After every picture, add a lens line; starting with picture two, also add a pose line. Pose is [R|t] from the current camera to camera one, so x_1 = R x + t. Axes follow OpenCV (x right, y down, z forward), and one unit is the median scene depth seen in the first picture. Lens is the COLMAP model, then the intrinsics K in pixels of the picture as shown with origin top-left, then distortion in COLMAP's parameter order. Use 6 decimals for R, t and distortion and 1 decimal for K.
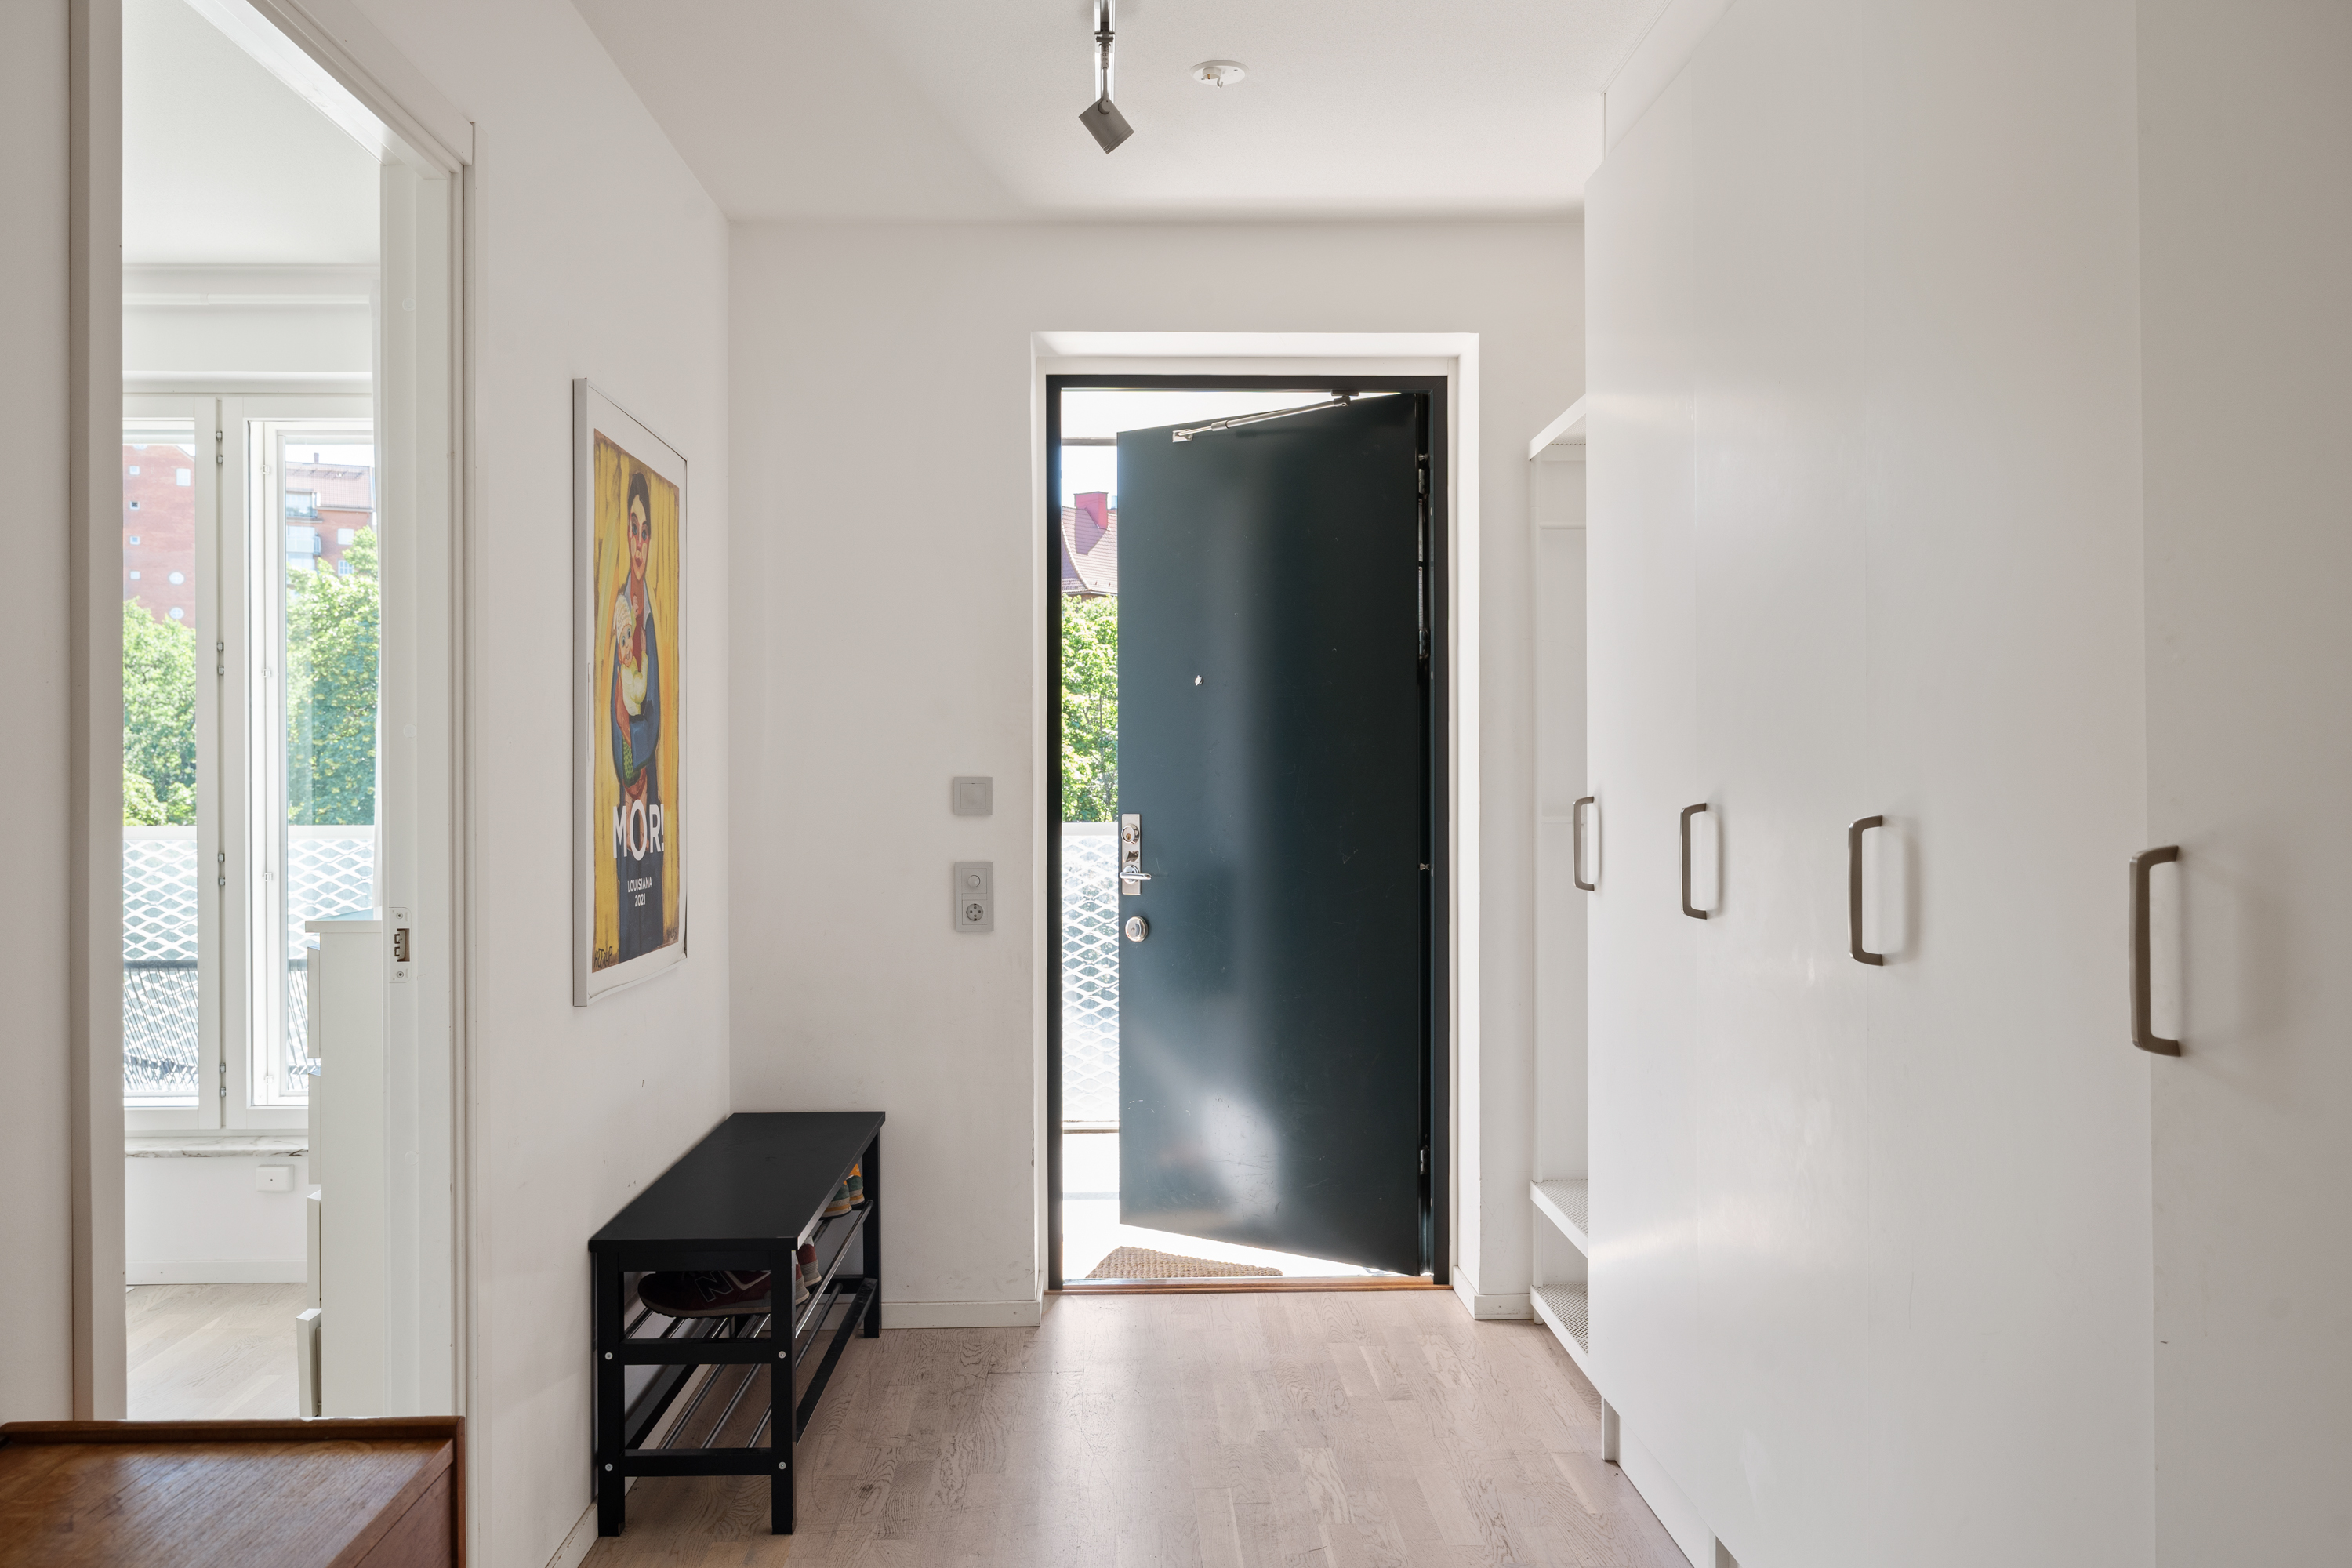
lens RADIAL K [[1832.8, 0, 1177.5], [0, 1832.8, 778.4], [0, 0, 1]] dist [-0.033208, 0.002818]
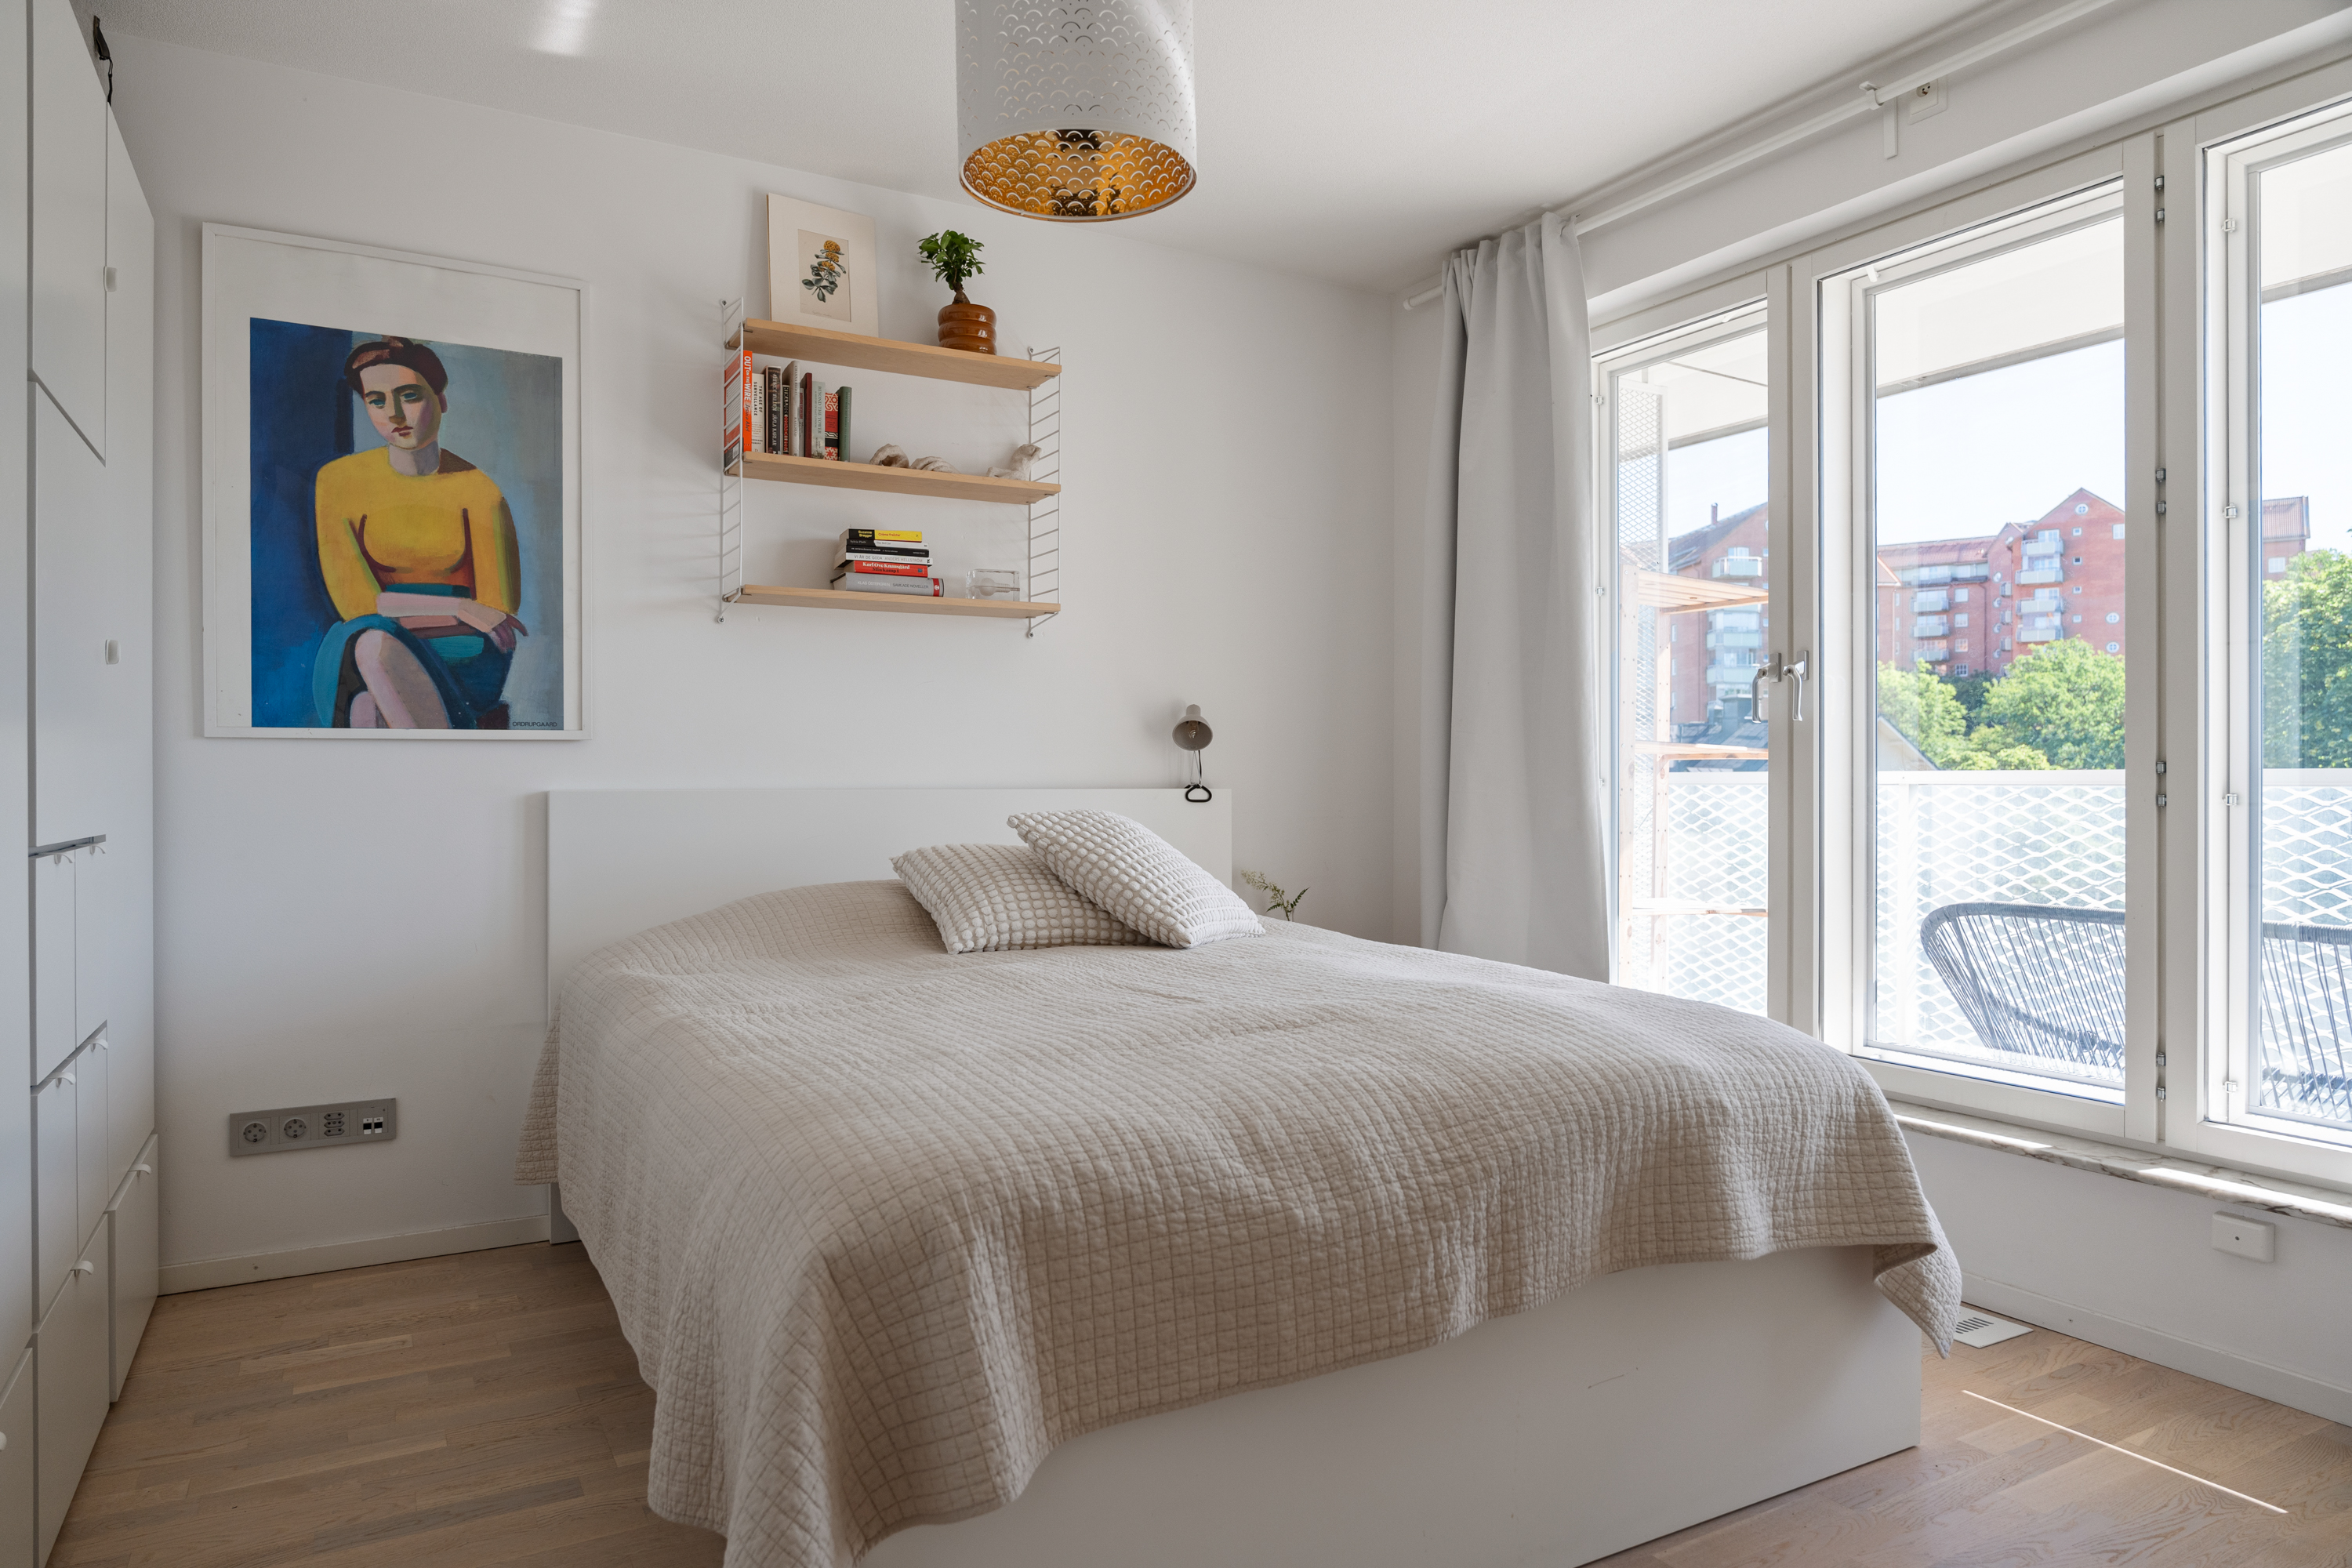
lens RADIAL K [[1420.5, 0, 1191.2], [0, 1420.5, 776.3], [0, 0, 1]] dist [0.014588, -0.000305]
pose [[0.474333, -0.000366, -0.880346, -0.140588], [-0.003437, 0.999992, -0.002268, 0.032482], [0.880339, 0.004102, 0.474327, 0.263239]]
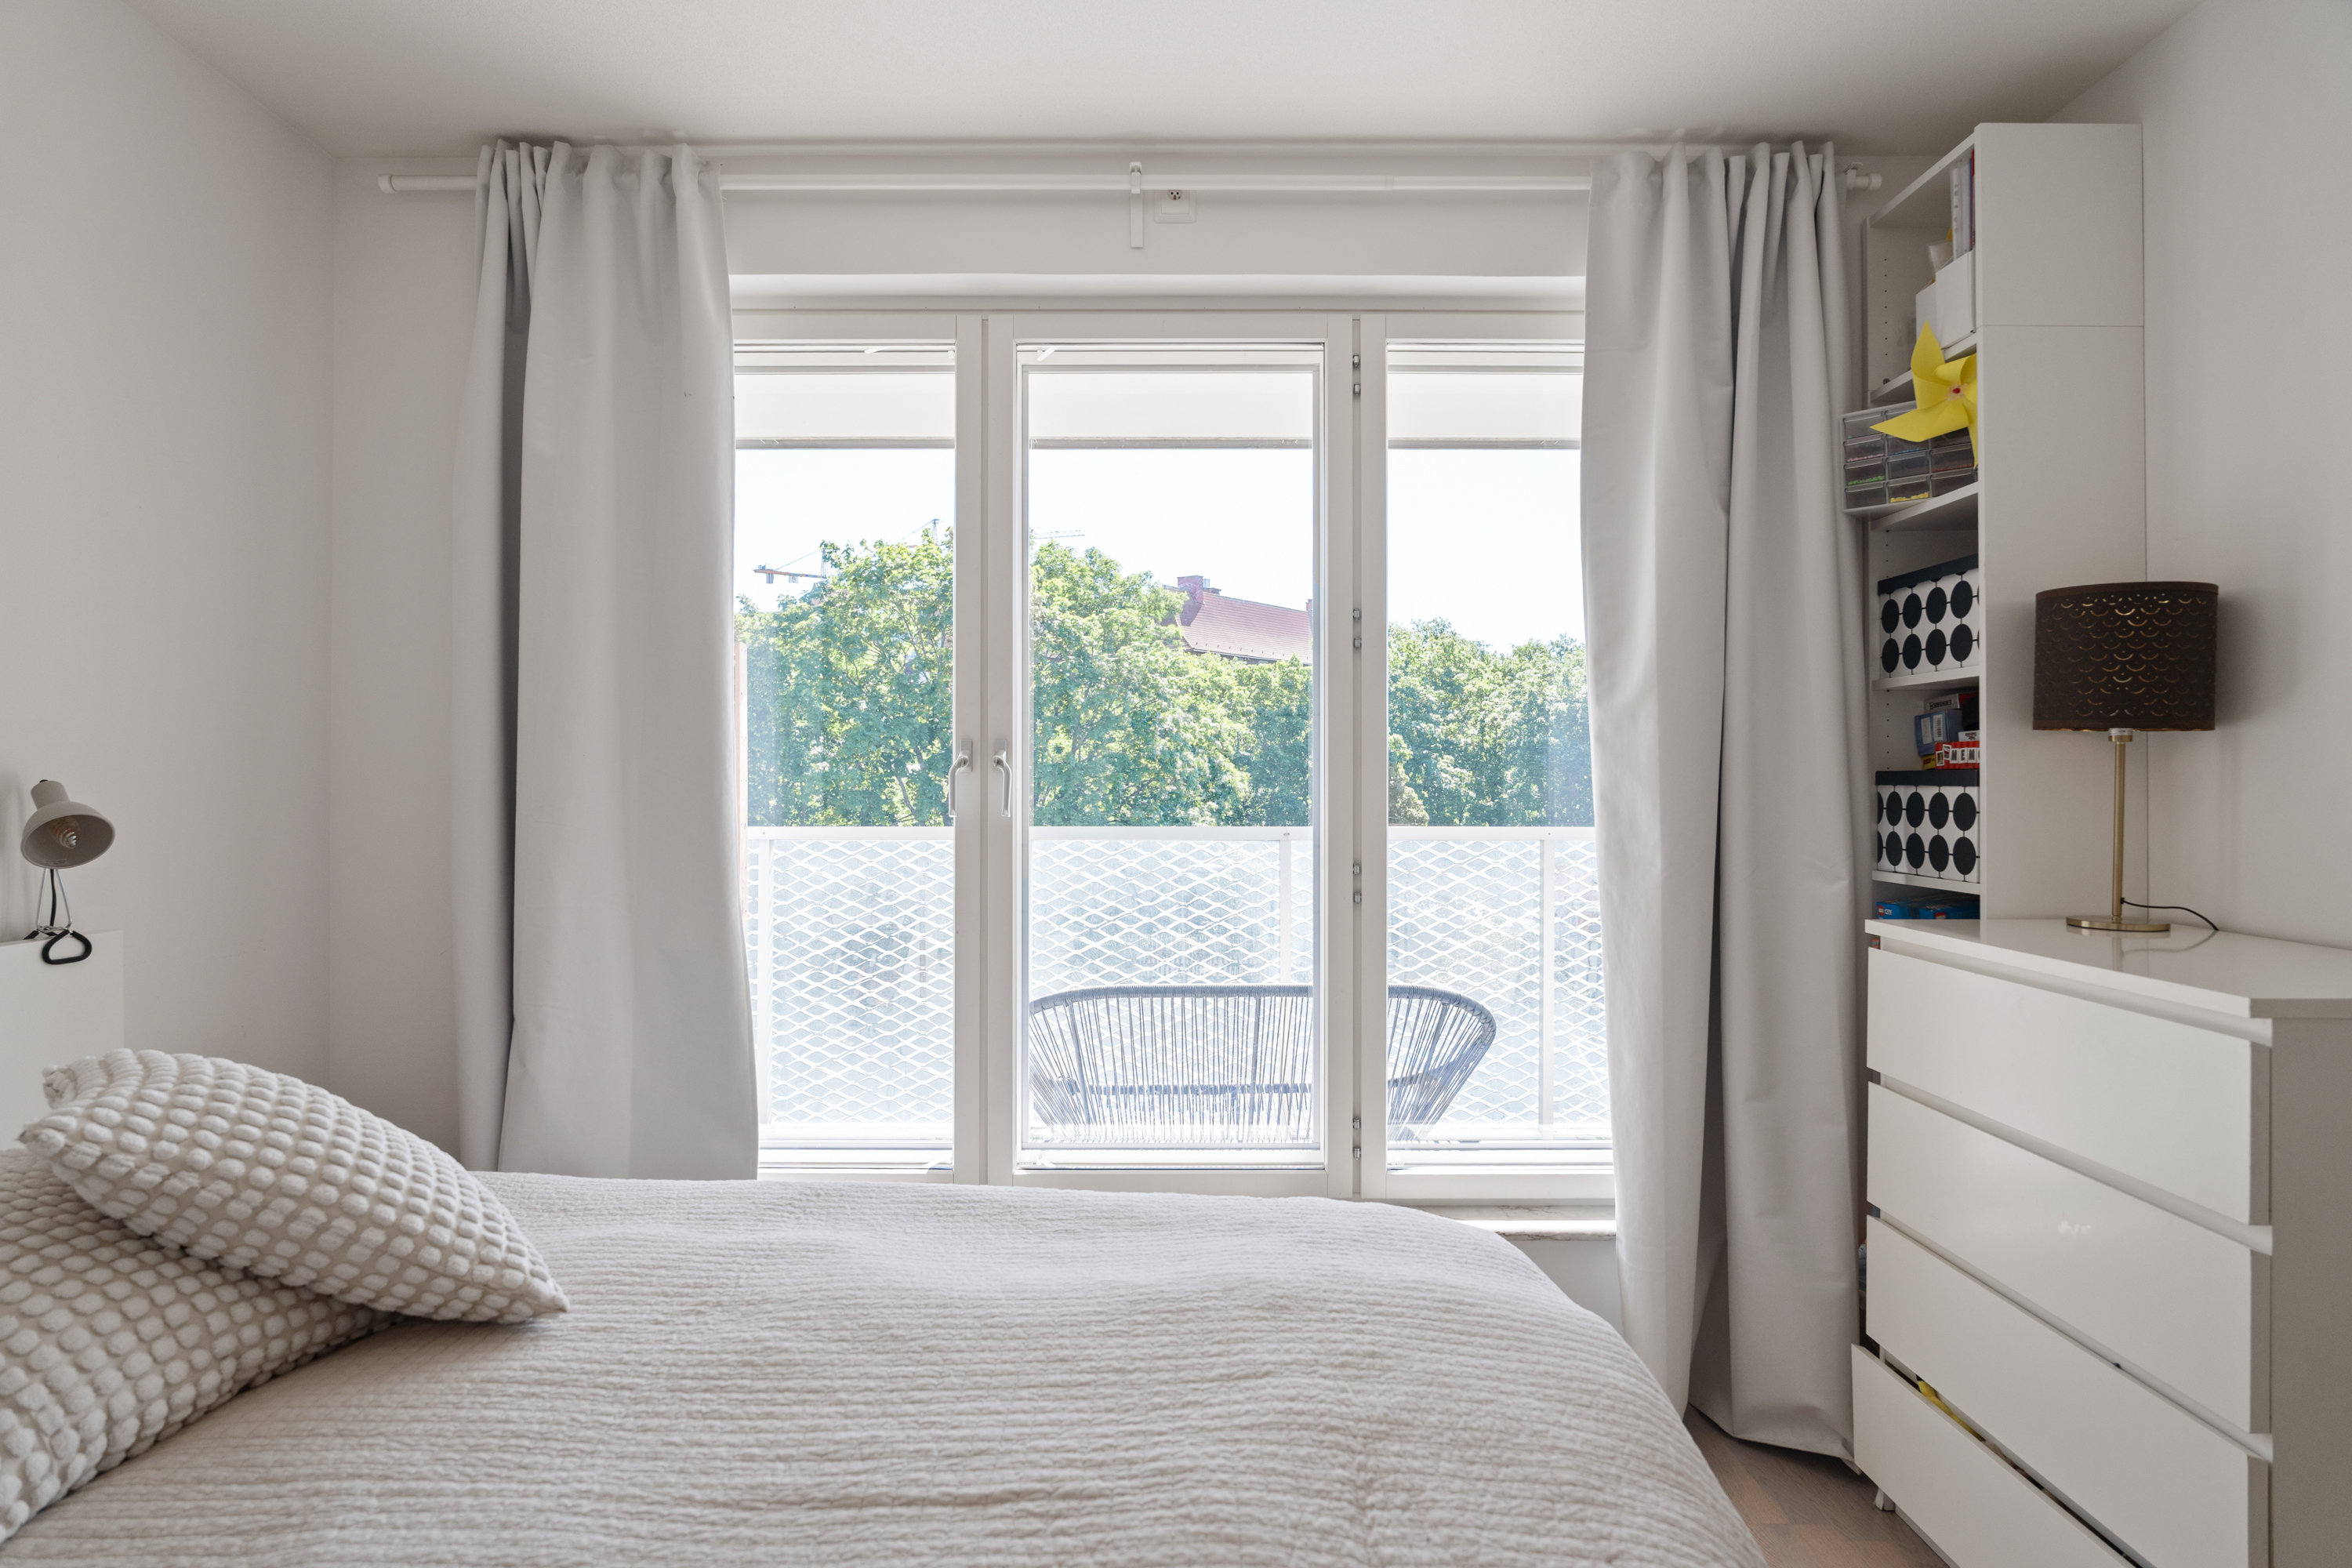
lens RADIAL K [[1305.9, 0, 1175.7], [0, 1305.9, 768.6], [0, 0, 1]] dist [-0.013872, -0.003023]
pose [[0.999125, -0.002902, -0.041733, -0.401708], [0.002328, 0.999902, -0.013793, 0.003144], [0.041769, 0.013684, 0.999034, 0.269397]]
